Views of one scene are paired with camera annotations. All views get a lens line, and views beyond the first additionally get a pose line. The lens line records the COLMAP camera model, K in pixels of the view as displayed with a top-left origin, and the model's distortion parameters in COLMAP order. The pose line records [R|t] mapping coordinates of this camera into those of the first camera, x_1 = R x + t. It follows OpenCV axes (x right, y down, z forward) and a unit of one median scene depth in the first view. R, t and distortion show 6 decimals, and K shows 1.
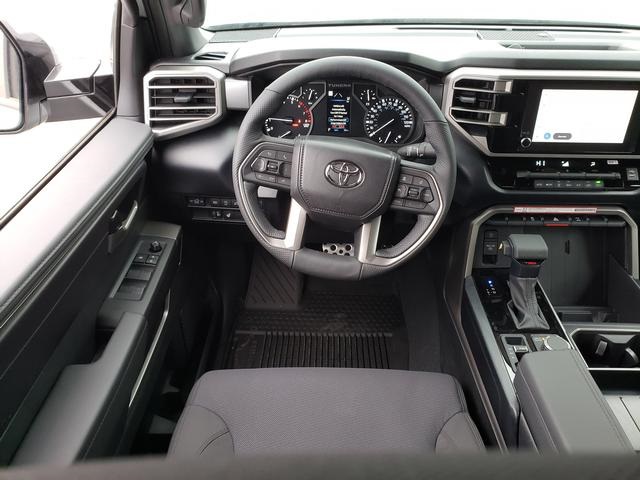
lens RADIAL K [[495.8, 0, 322.4], [0, 495.8, 232.3], [0, 0, 1]] dist [0.083679, -0.072196]
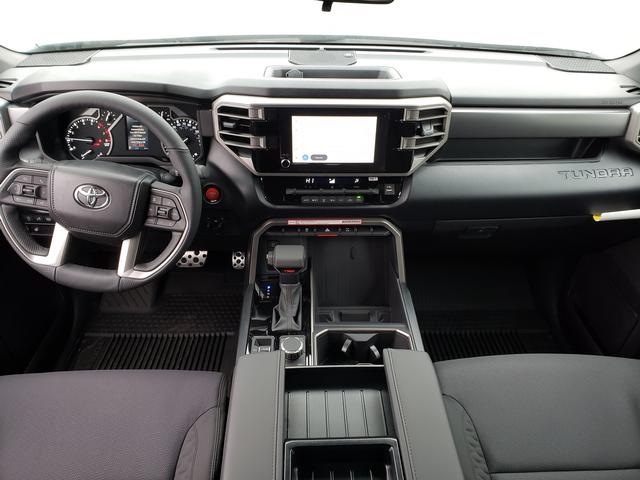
lens RADIAL K [[495.8, 0, 322.4], [0, 495.8, 232.3], [0, 0, 1]] dist [0.083679, -0.072196]
pose [[0.999781, -0.015385, 0.014155, 0.448729], [0.015069, 0.999641, 0.022156, -0.046997], [-0.014491, -0.021938, 0.999654, -0.099926]]
